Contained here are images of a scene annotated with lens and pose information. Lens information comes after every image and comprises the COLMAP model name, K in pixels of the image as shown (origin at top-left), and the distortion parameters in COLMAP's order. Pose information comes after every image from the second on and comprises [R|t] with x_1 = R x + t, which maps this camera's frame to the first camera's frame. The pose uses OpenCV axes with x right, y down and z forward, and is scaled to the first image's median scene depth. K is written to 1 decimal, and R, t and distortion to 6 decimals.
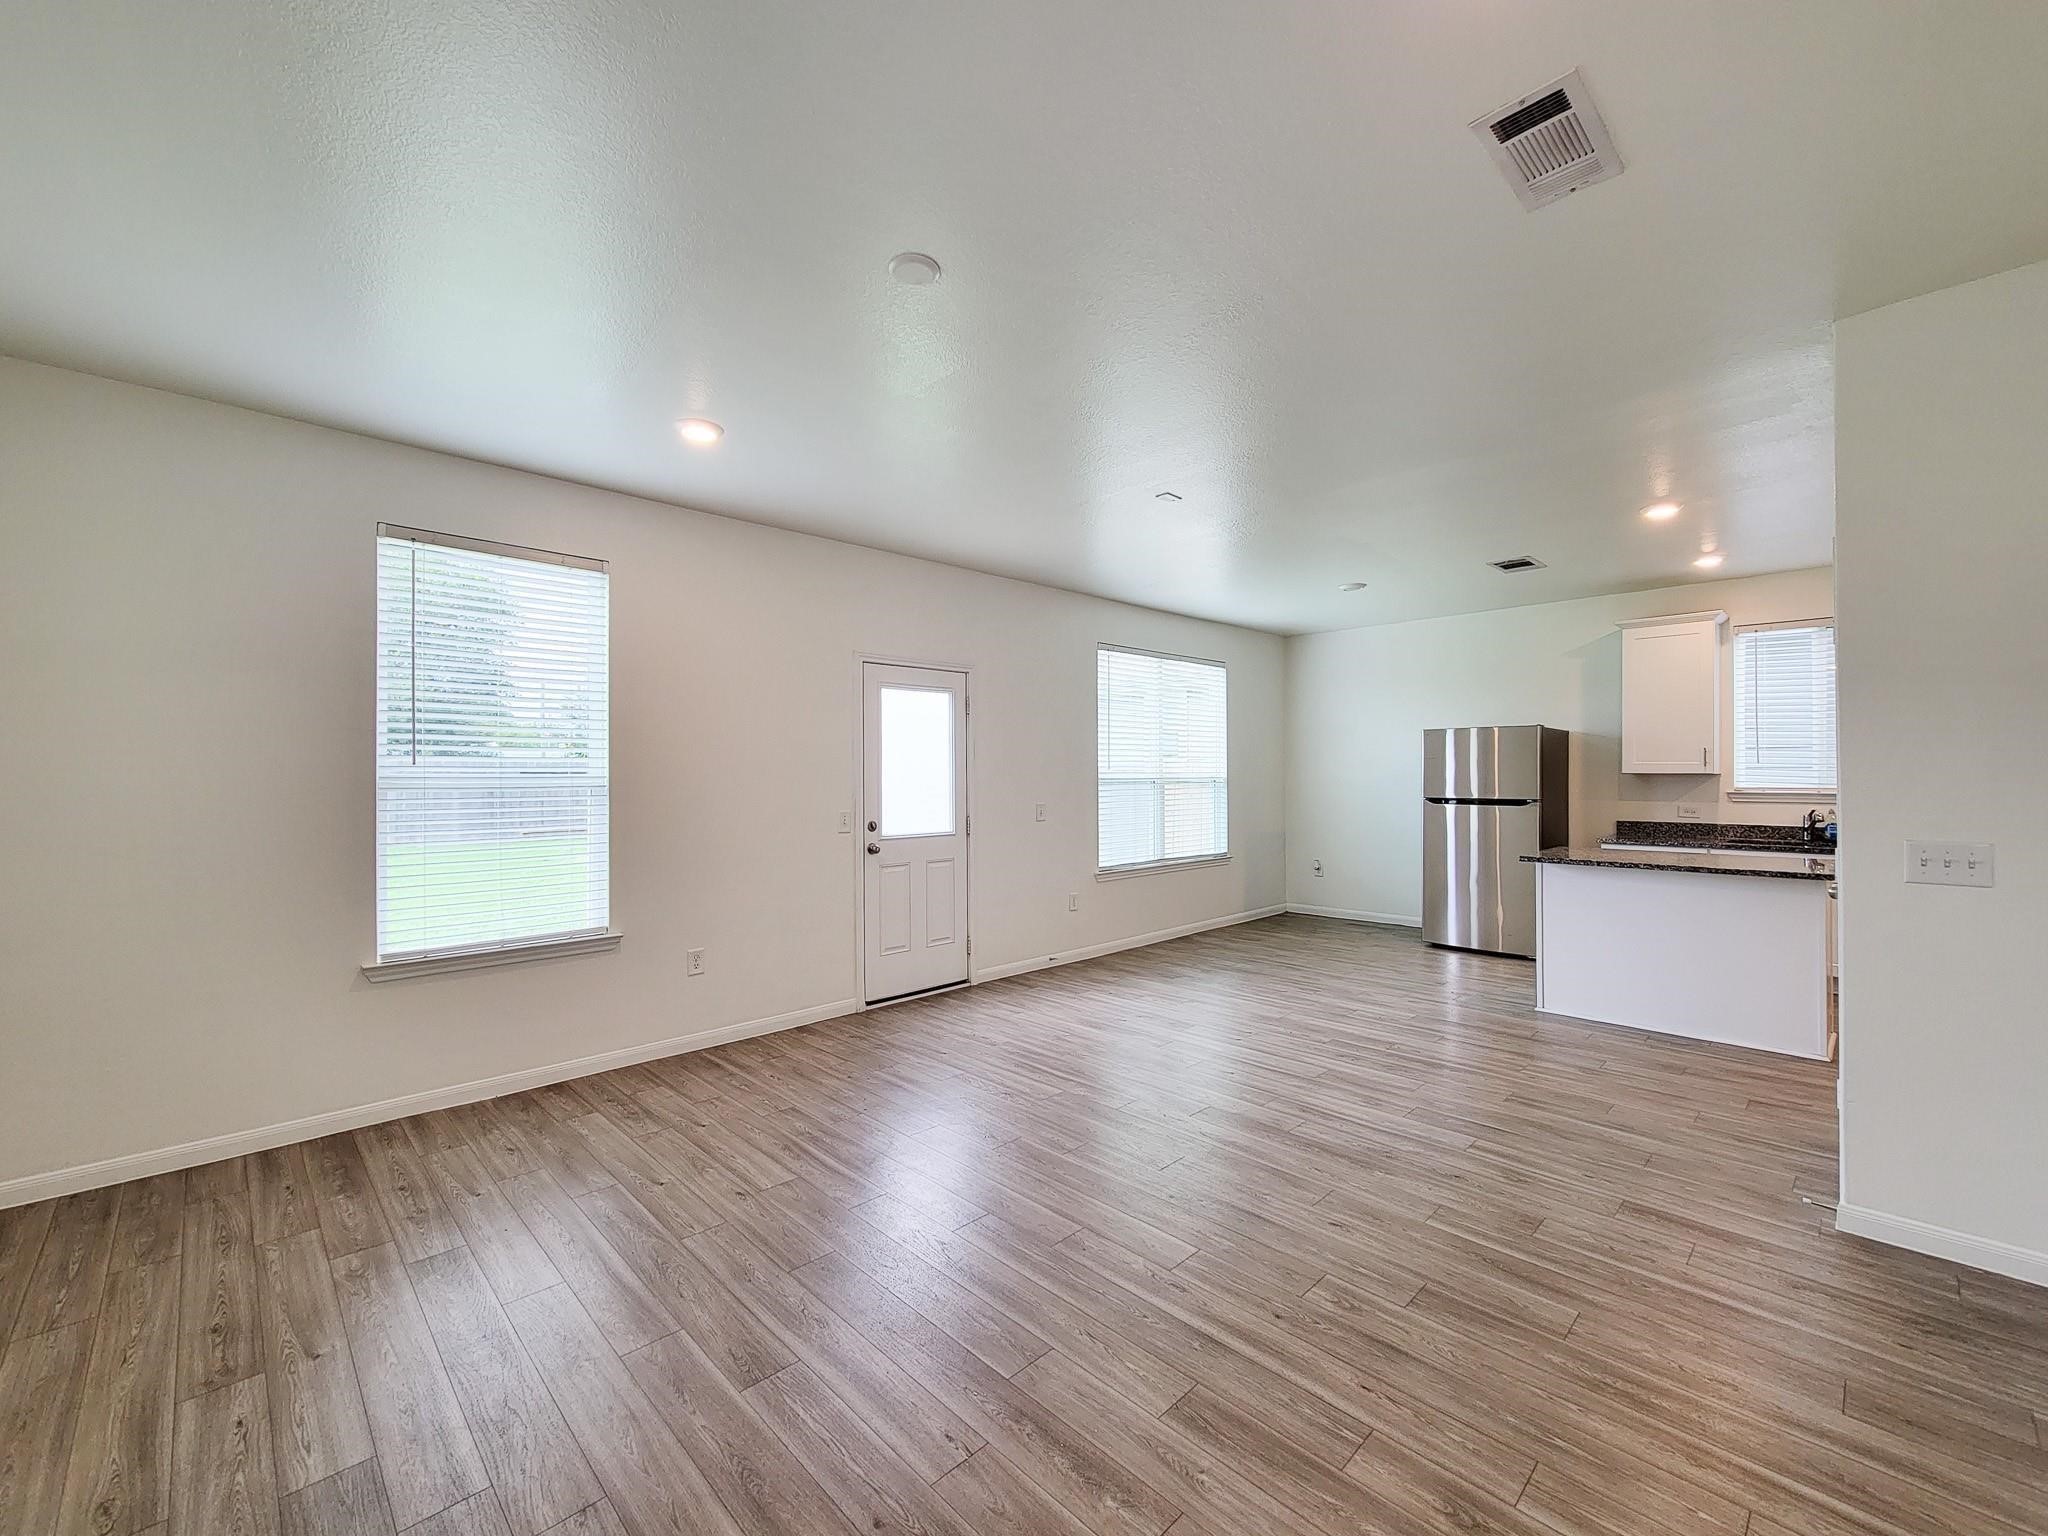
lens RADIAL K [[908.9, 0, 1030.2], [0, 908.9, 770.2], [0, 0, 1]] dist [-0.008599, -0.000232]
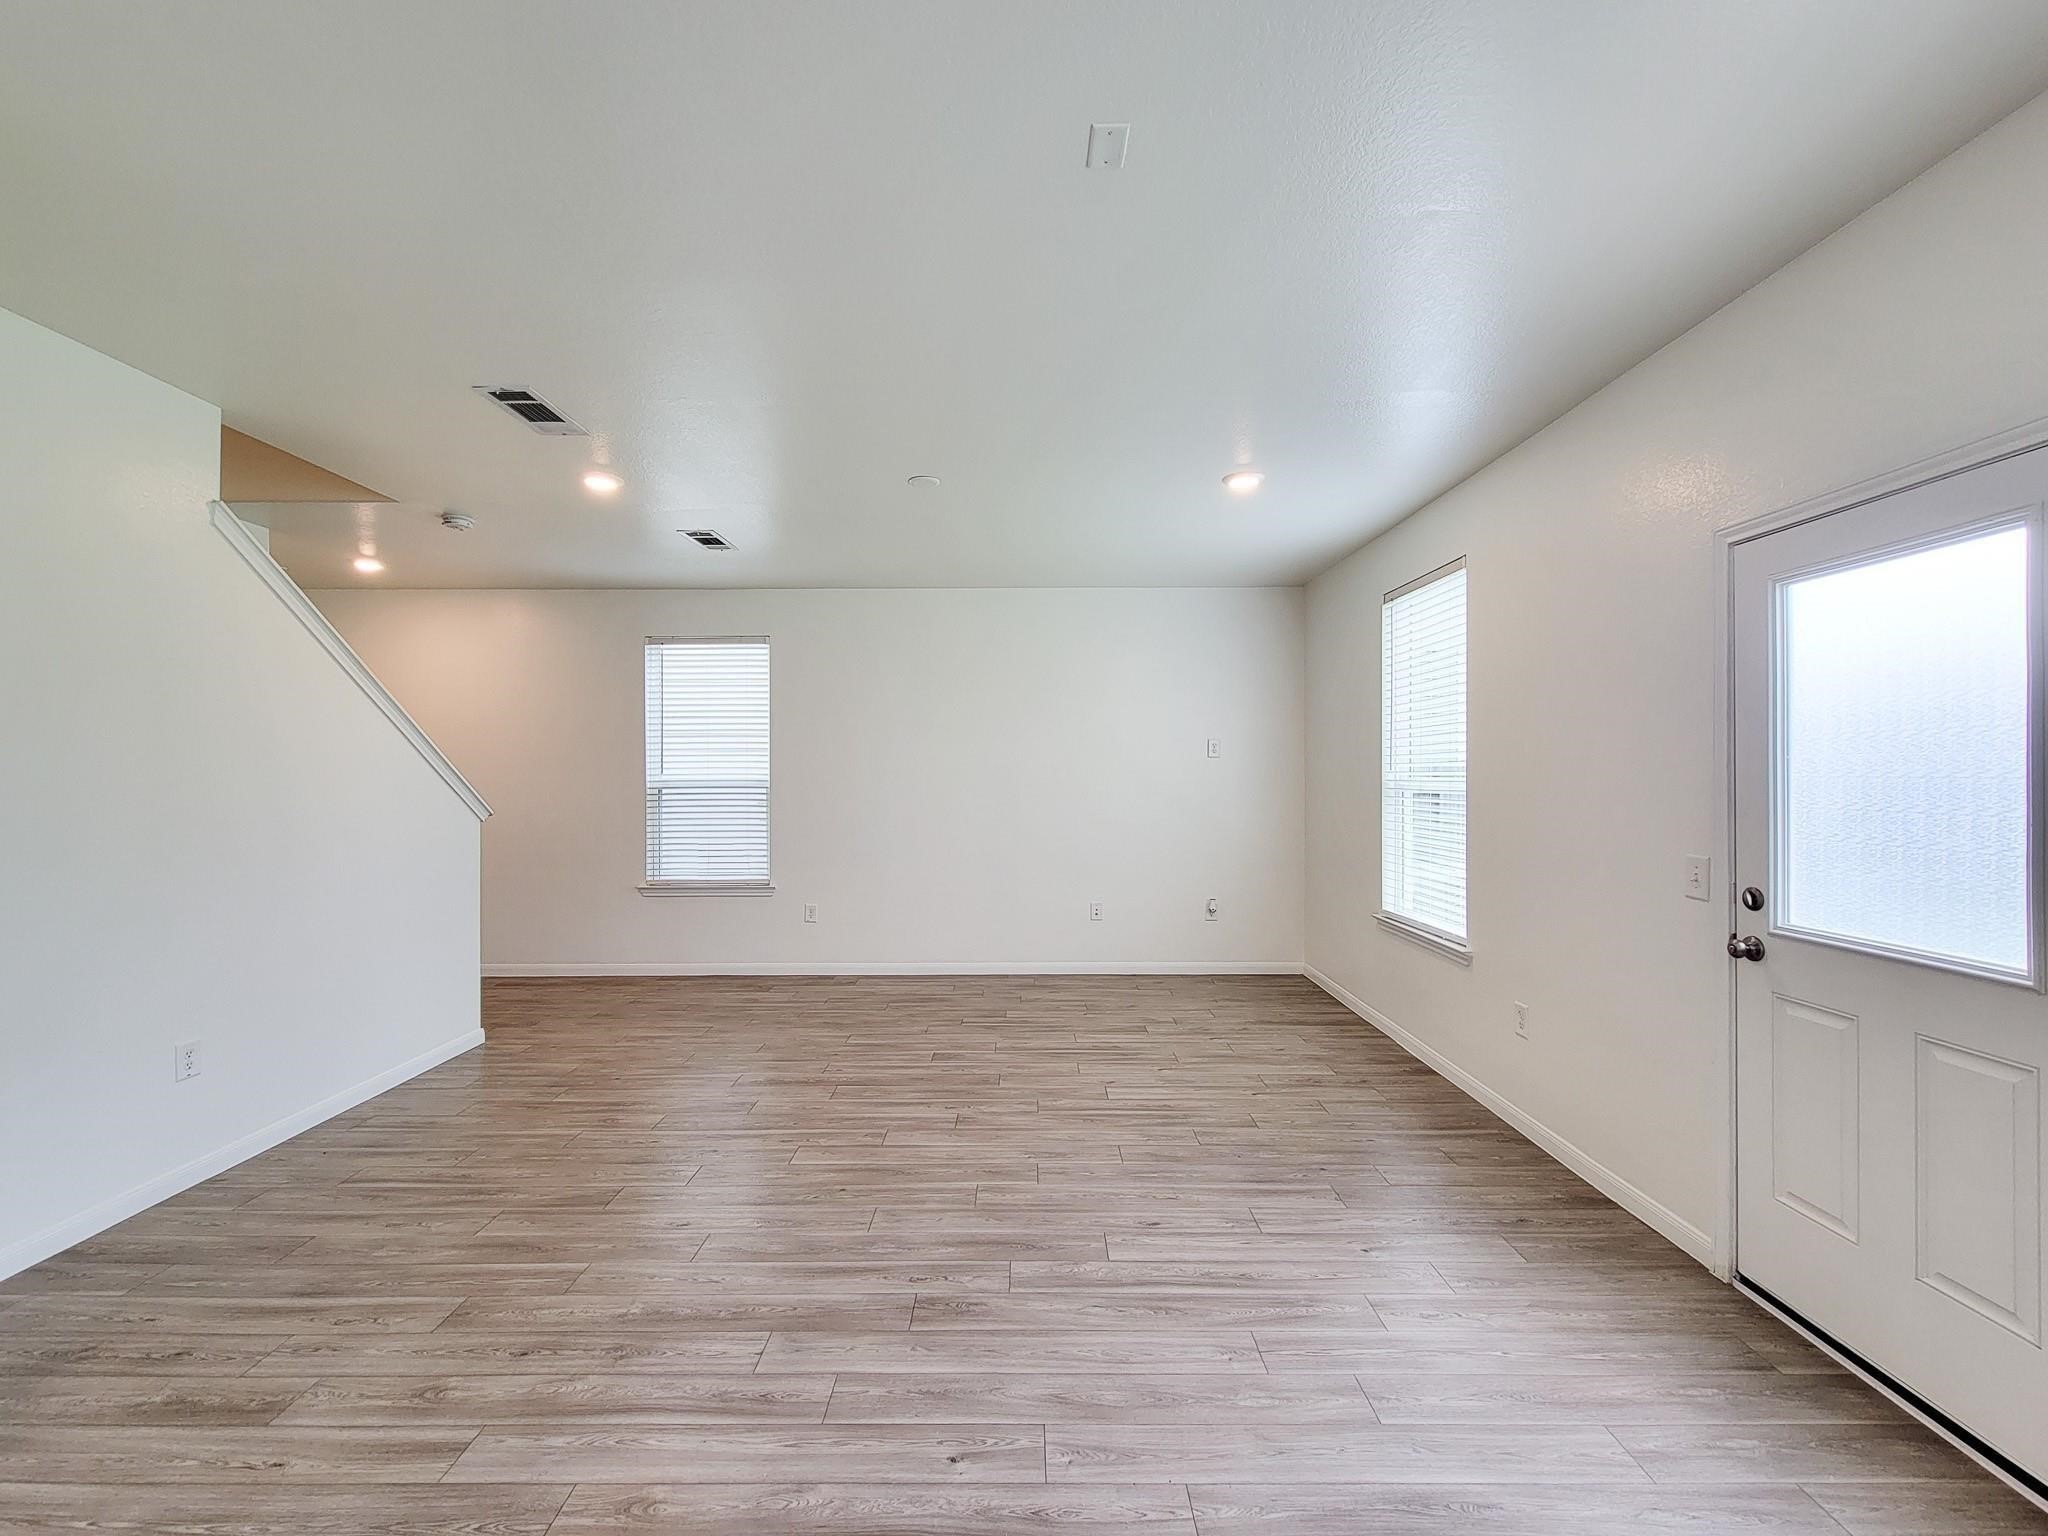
lens RADIAL K [[870.2, 0, 1026.8], [0, 870.2, 770.0], [0, 0, 1]] dist [0.002714, -0.001633]
pose [[-0.728444, 0.005800, -0.685081, 0.611291], [0.011364, 0.999929, -0.003618, -0.009620], [0.685012, -0.010421, -0.728458, 1.672919]]
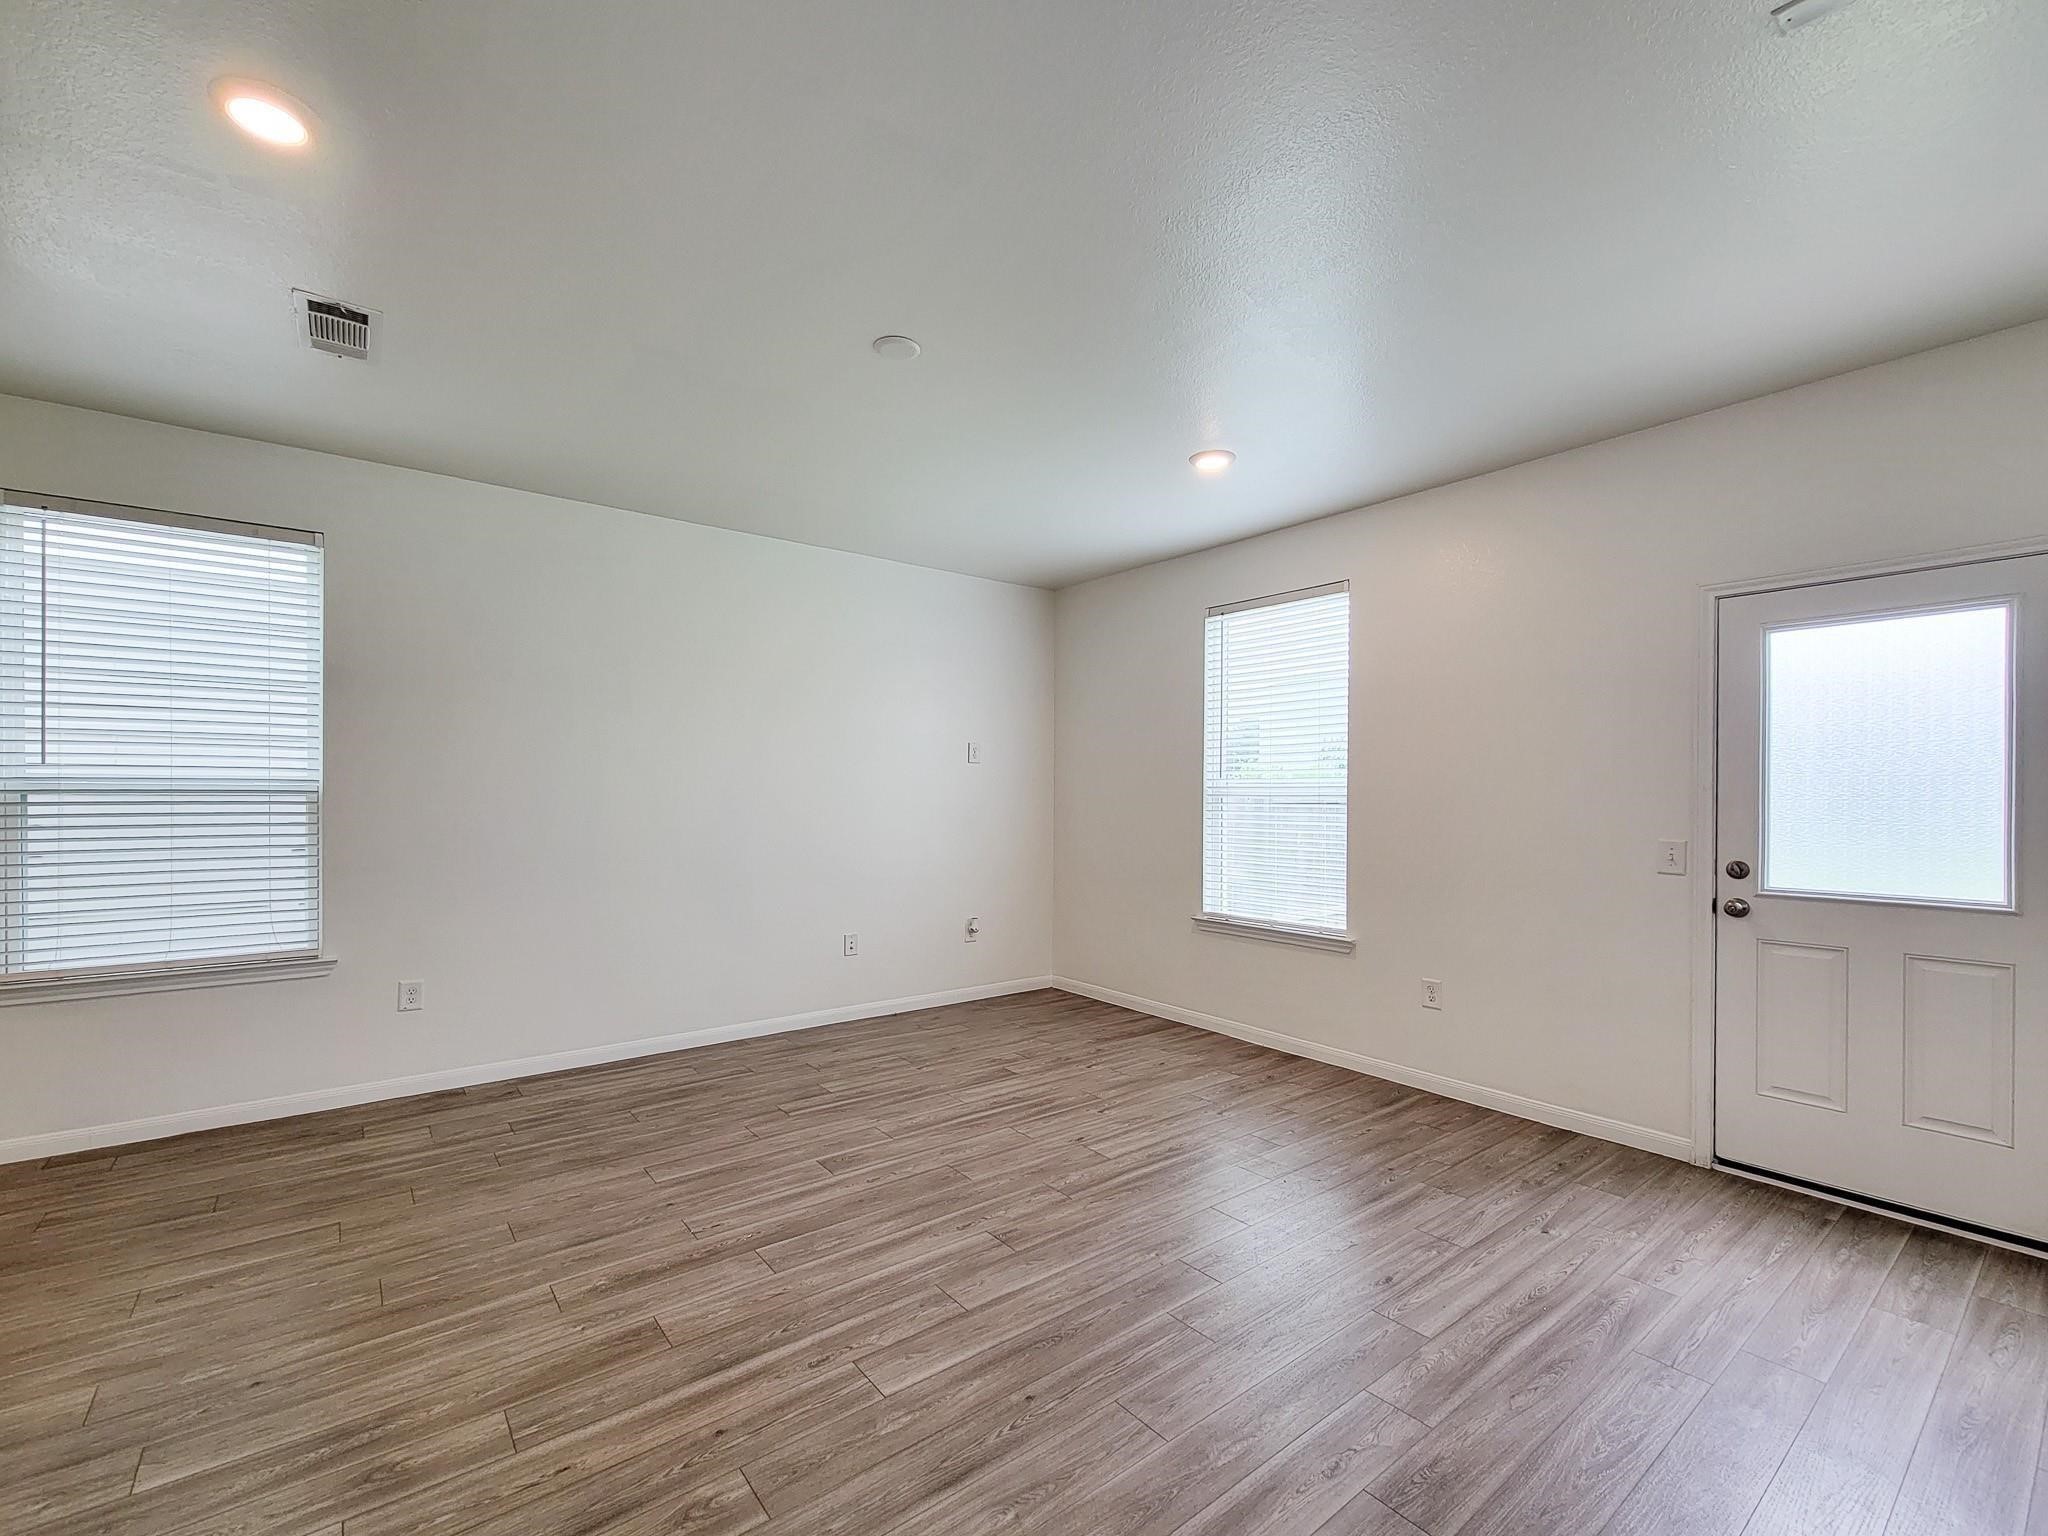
lens RADIAL K [[870.2, 0, 1043.1], [0, 870.2, 794.2], [0, 0, 1]] dist [0.002714, -0.001633]
pose [[-0.128452, 0.005989, -0.991698, 0.709337], [0.000557, 0.999982, 0.005967, 0.011740], [0.991716, 0.000214, -0.128453, 0.969656]]
